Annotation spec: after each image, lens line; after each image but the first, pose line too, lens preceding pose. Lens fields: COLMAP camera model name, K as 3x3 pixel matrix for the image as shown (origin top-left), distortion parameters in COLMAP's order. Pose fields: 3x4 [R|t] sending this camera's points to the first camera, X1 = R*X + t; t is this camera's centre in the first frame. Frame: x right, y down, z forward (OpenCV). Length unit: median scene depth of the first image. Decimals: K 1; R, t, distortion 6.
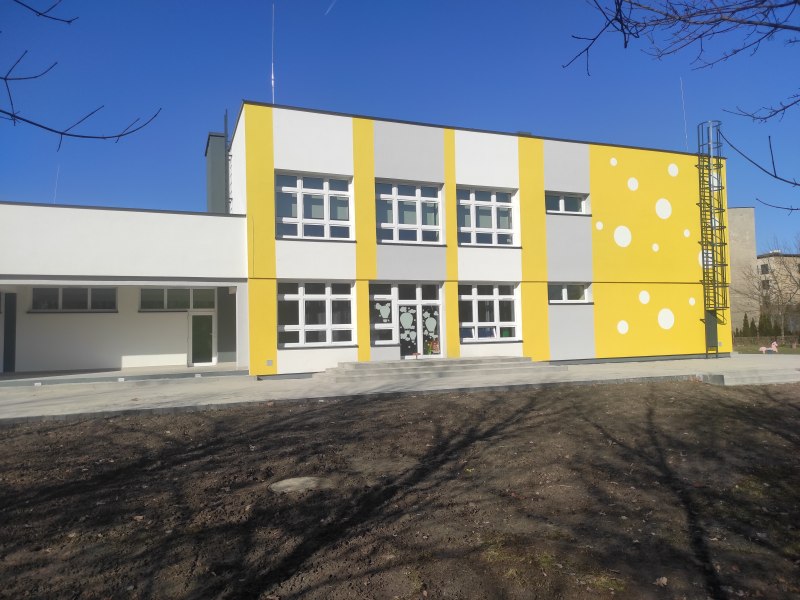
lens RADIAL K [[601.7, 0, 400.0], [0, 601.7, 300.0], [0, 0, 1]] dist [0.049814, -0.000888]
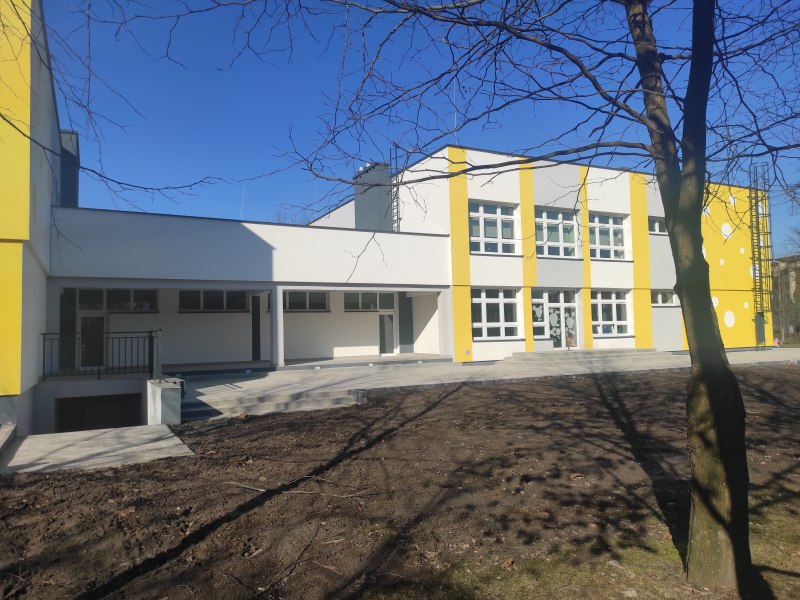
lens RADIAL K [[576.0, 0, 400.0], [0, 576.0, 300.0], [0, 0, 1]] dist [0.031905, -0.005067]
pose [[0.996483, 0.005236, 0.083629, -0.397309], [-0.004913, 0.999980, -0.004073, 0.000131], [-0.083649, 0.003648, 0.996489, -0.160923]]
